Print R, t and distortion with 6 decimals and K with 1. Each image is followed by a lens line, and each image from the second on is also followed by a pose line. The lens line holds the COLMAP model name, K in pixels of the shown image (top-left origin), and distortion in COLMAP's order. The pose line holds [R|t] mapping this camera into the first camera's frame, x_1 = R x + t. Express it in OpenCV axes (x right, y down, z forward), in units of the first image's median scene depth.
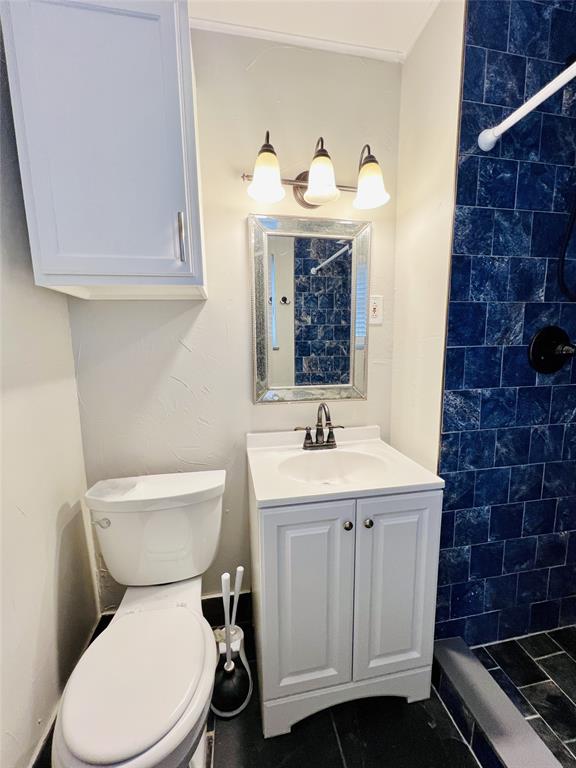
lens RADIAL K [[312.5, 0, 288.3], [0, 312.5, 383.4], [0, 0, 1]] dist [0.000293, -0.000117]
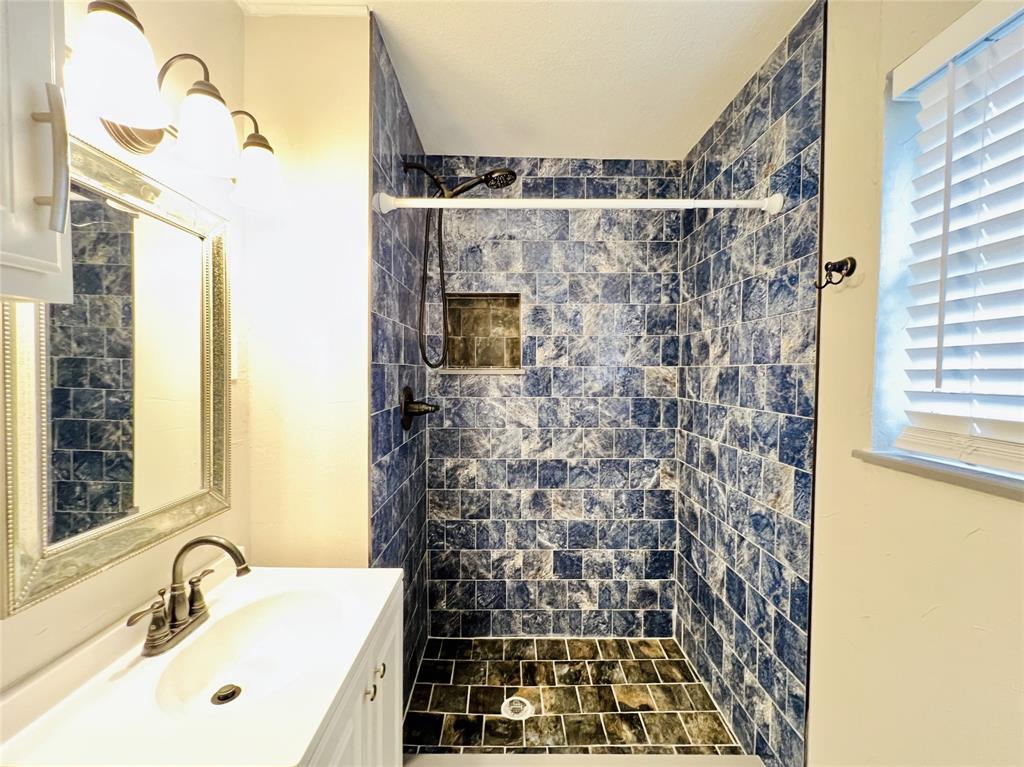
lens RADIAL K [[416.7, 0, 517.4], [0, 416.7, 377.8], [0, 0, 1]] dist [0.000293, -0.000117]
pose [[0.174866, -0.004894, 0.984580, -0.525961], [0.107452, 0.994110, -0.014142, -0.151252], [-0.978711, 0.108268, 0.174362, 0.373742]]
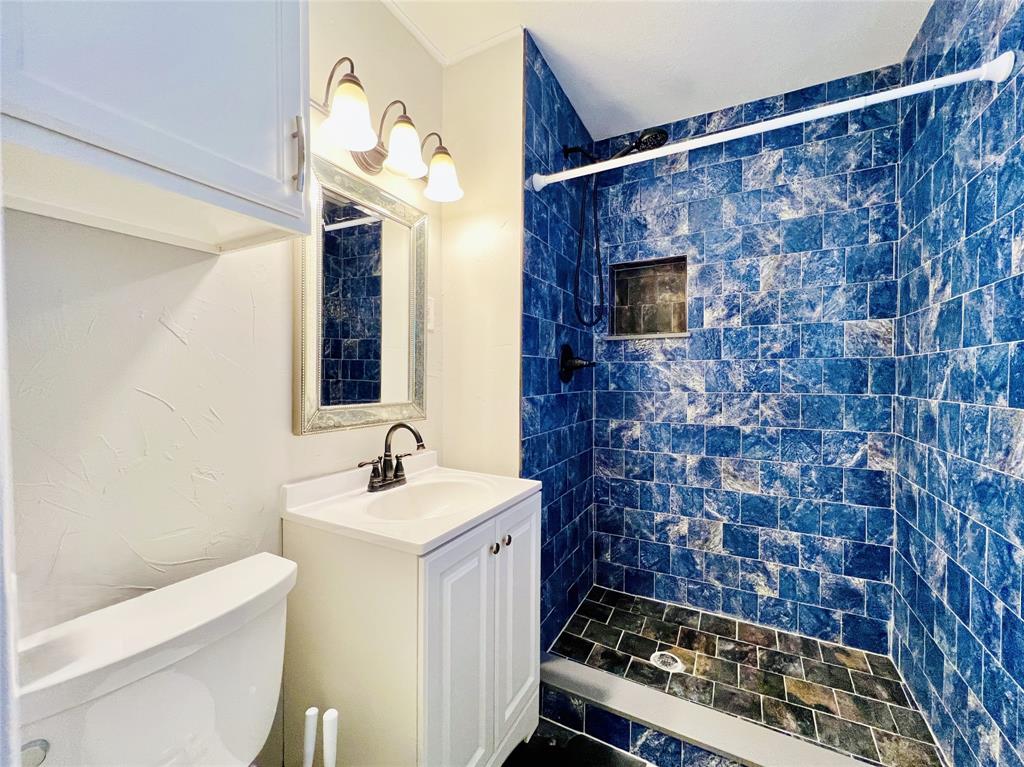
lens RADIAL K [[416.7, 0, 528.8], [0, 416.7, 376.5], [0, 0, 1]] dist [0.000293, -0.000117]
pose [[0.617697, 0.012372, 0.786319, -0.546451], [0.084519, 0.993040, -0.082020, 0.066918], [-0.781861, 0.117122, 0.612352, 0.128808]]
